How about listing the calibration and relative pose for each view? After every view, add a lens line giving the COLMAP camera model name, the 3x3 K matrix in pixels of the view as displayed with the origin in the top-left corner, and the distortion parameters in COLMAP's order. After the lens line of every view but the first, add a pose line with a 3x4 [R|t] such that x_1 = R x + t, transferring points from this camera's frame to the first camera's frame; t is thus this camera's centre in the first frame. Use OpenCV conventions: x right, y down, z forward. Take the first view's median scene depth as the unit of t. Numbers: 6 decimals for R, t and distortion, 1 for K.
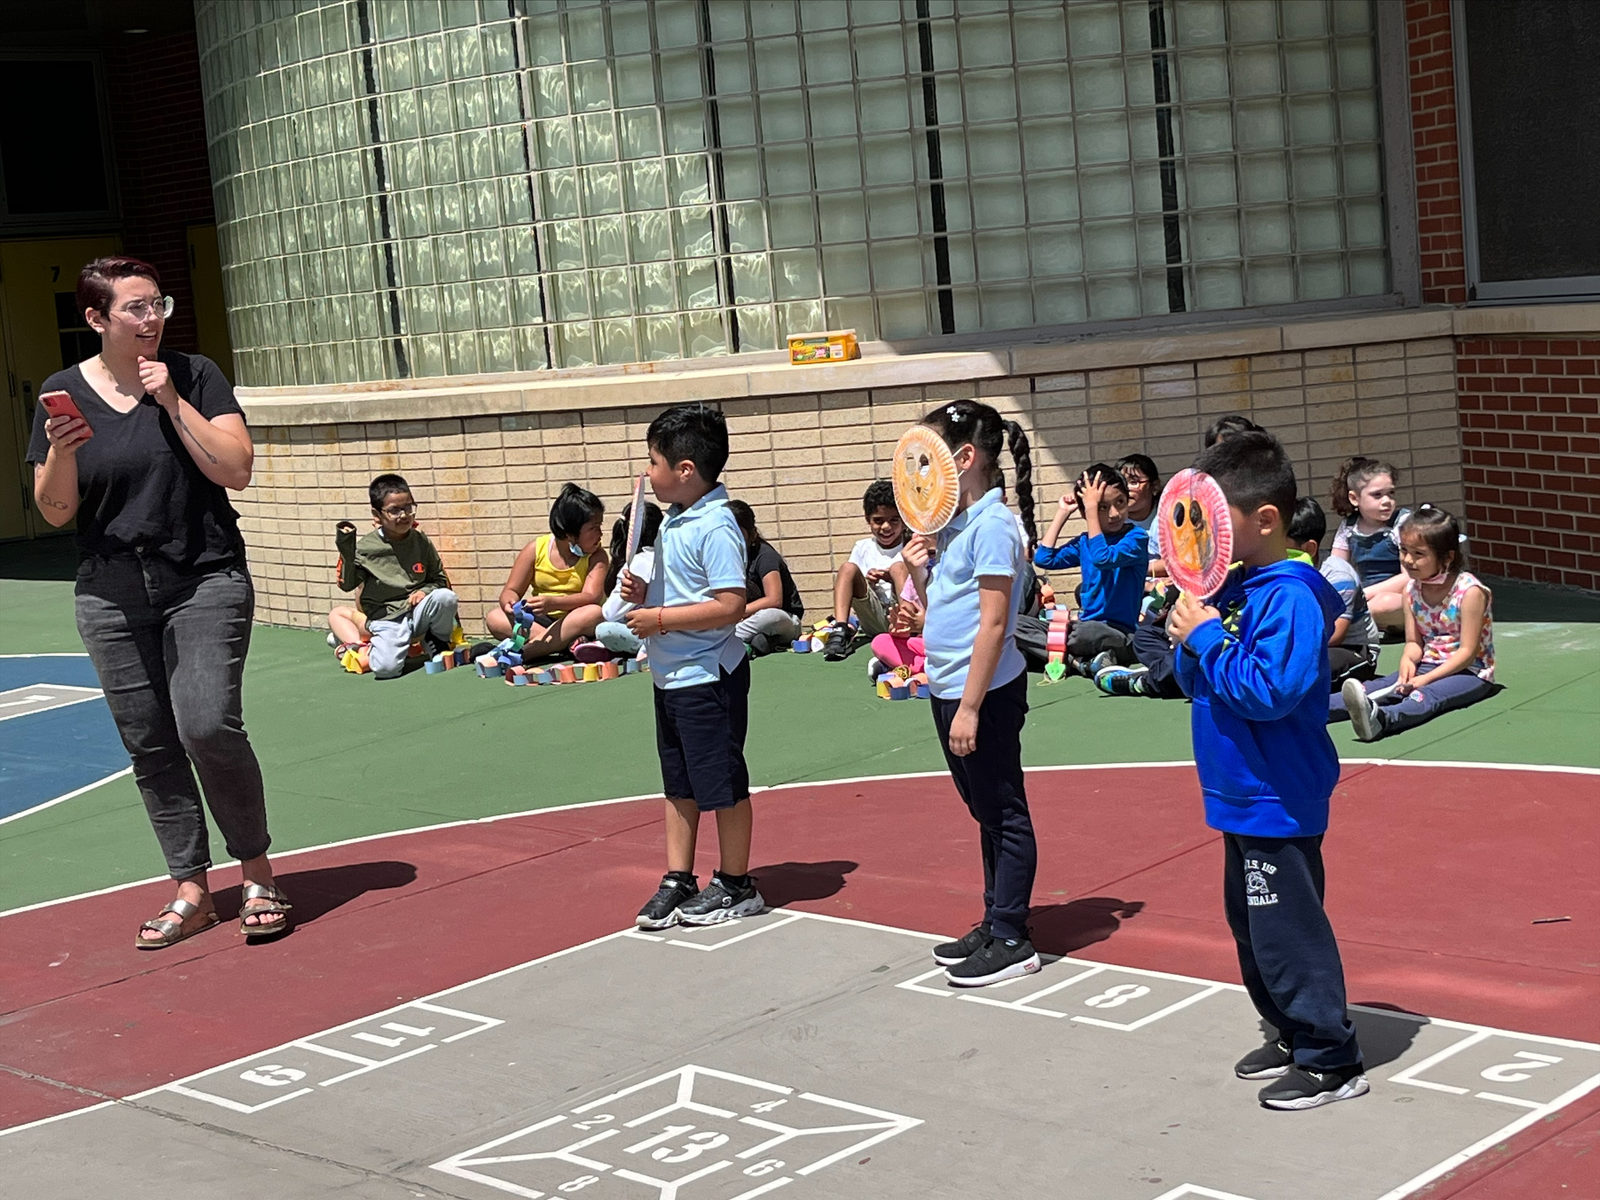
lens RADIAL K [[2702.1, 0, 826.1], [0, 2702.1, 561.9], [0, 0, 1]] dist [0.198750, -0.775427]
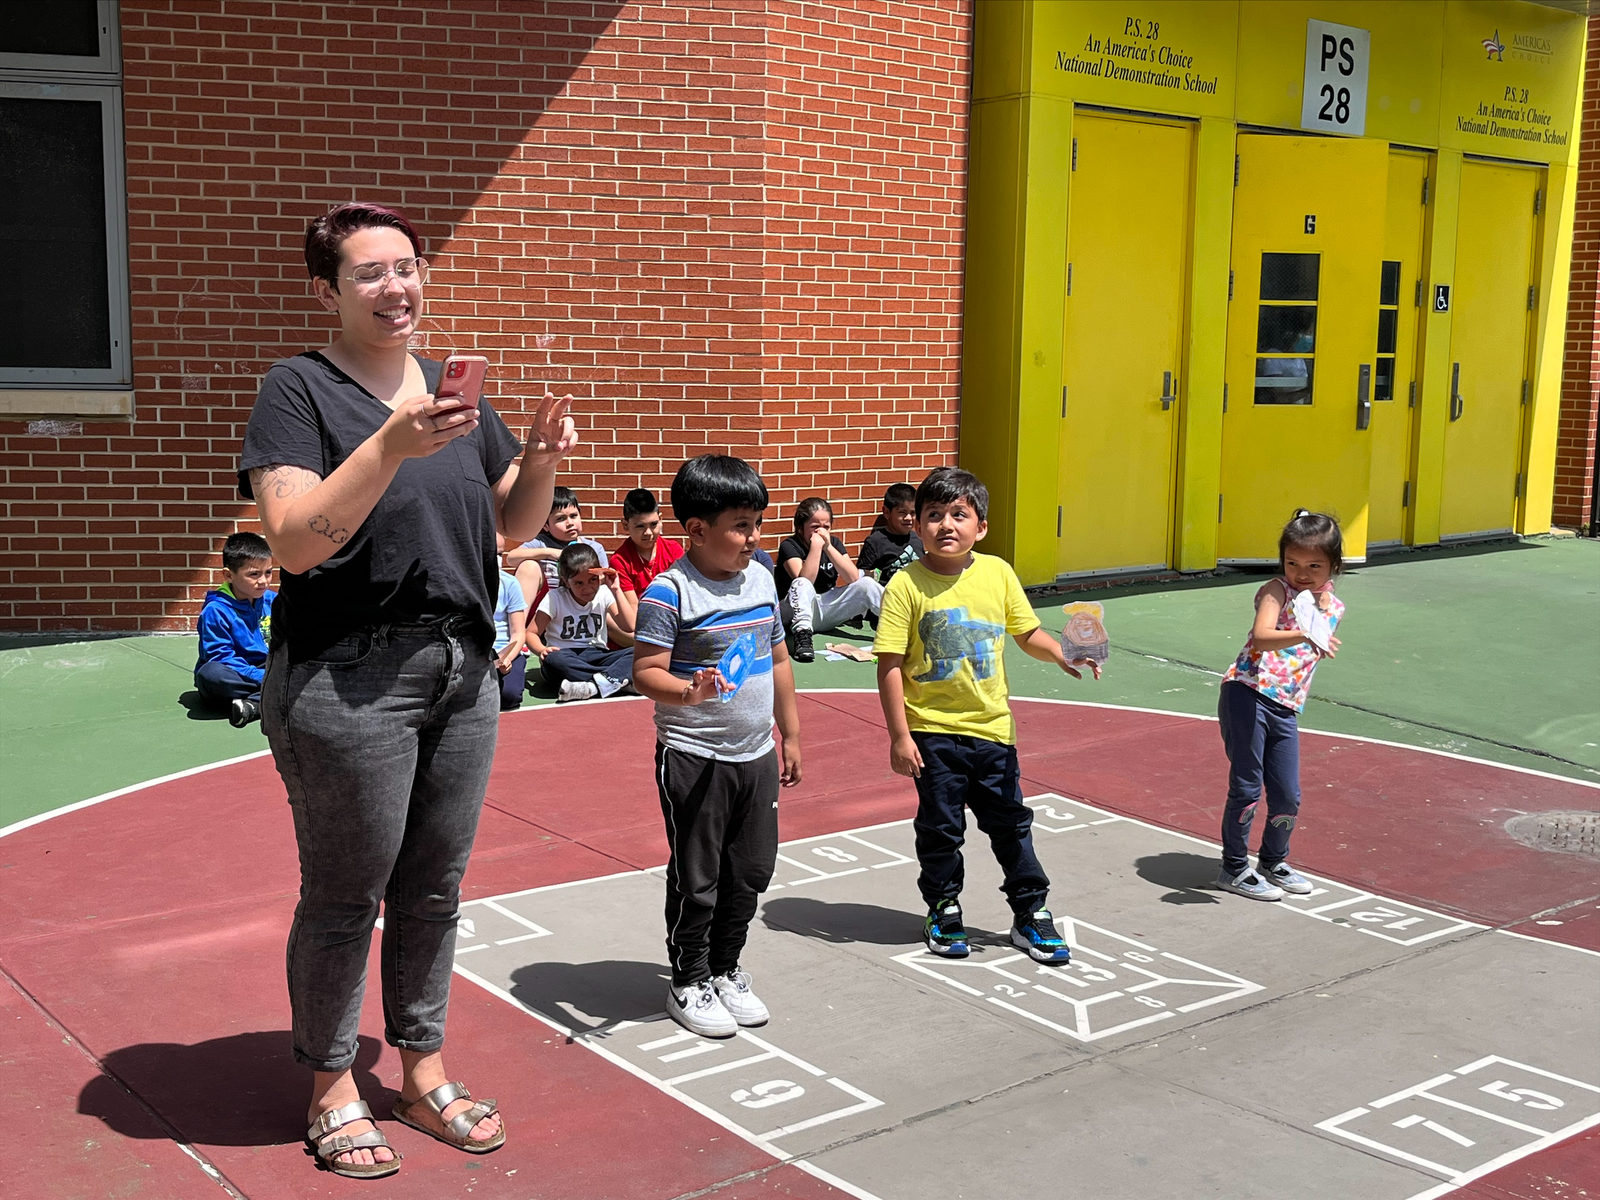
lens RADIAL K [[1899.8, 0, 800.9], [0, 1899.8, 600.7], [0, 0, 1]] dist [0.124199, -0.332865]
pose [[0.085661, -0.047475, 0.995193, -0.464246], [0.073906, 0.996415, 0.041172, -0.007863], [-0.993579, 0.070024, 0.088863, 0.486612]]
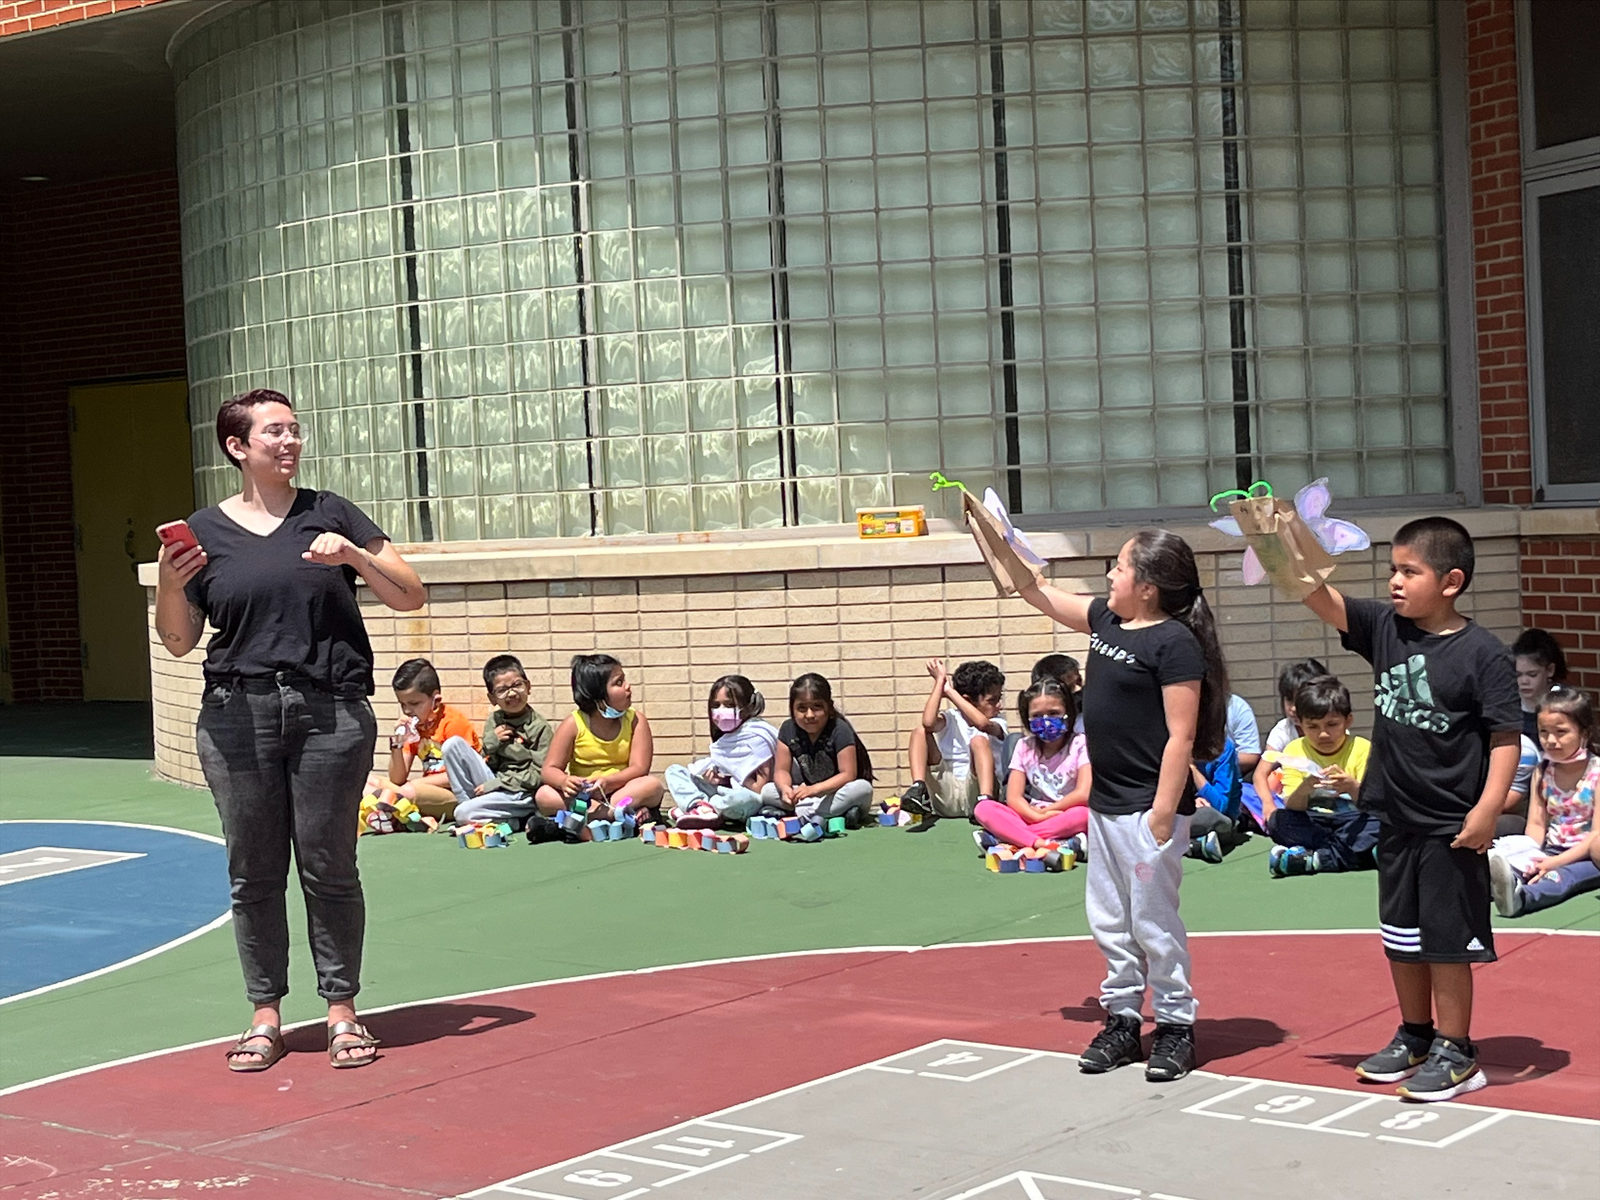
lens RADIAL K [[2981.7, 0, 821.1], [0, 2981.7, 572.5], [0, 0, 1]] dist [0.170705, -0.455436]
pose [[0.995570, 0.037601, 0.086172, -0.119666], [-0.030857, 0.996452, -0.078300, 0.024921], [-0.088810, 0.075294, 0.993199, -0.078319]]
